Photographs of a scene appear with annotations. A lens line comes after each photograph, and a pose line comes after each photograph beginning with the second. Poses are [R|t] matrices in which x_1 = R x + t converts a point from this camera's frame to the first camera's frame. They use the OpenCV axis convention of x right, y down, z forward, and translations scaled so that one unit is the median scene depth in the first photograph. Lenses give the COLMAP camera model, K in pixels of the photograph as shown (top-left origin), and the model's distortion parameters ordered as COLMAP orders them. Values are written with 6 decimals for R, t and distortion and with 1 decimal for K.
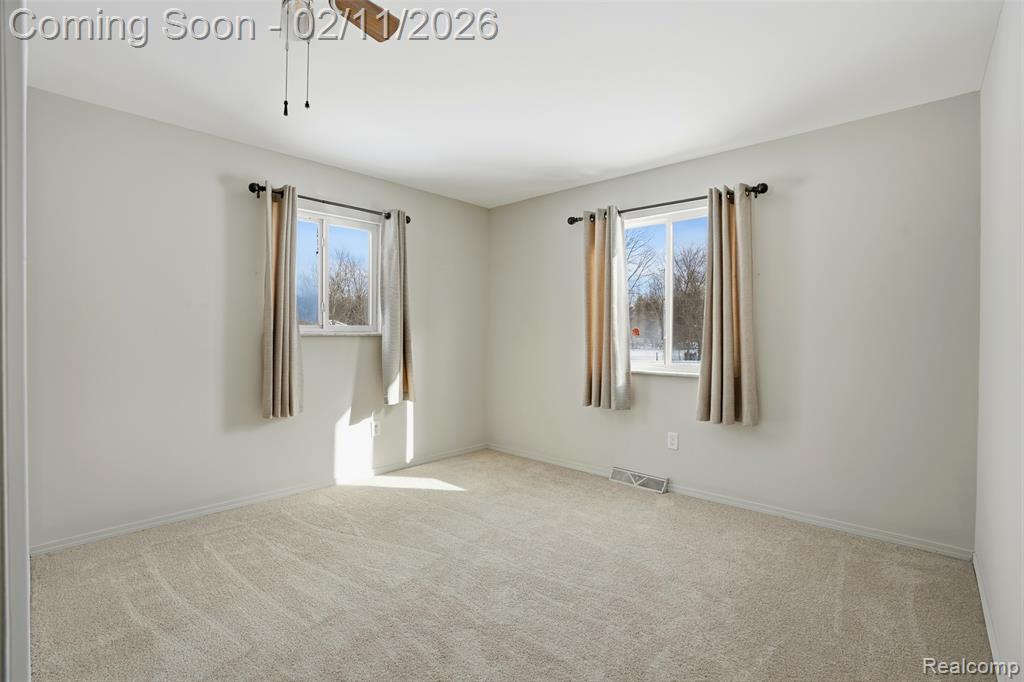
lens RADIAL K [[473.3, 0, 515.0], [0, 473.3, 336.6], [0, 0, 1]] dist [-0.046093, 0.014515]
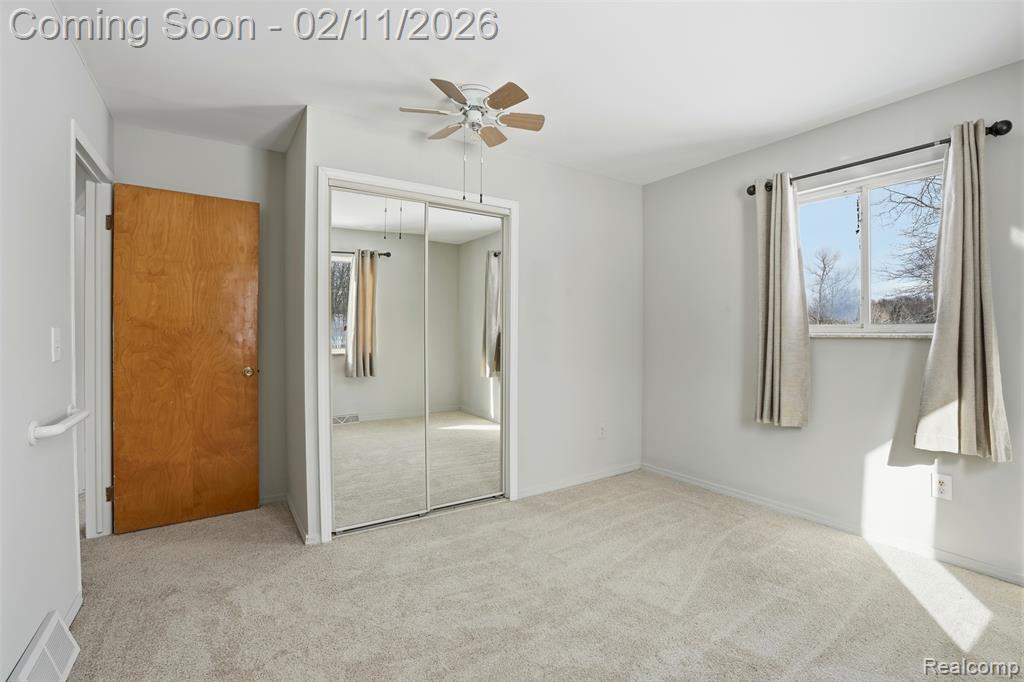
lens RADIAL K [[473.3, 0, 514.6], [0, 473.3, 335.5], [0, 0, 1]] dist [-0.046093, 0.014515]
pose [[-0.230970, 0.003262, -0.972955, 0.487706], [-0.011461, 0.999916, 0.006073, -0.003900], [0.972893, 0.012554, -0.230914, 0.661485]]
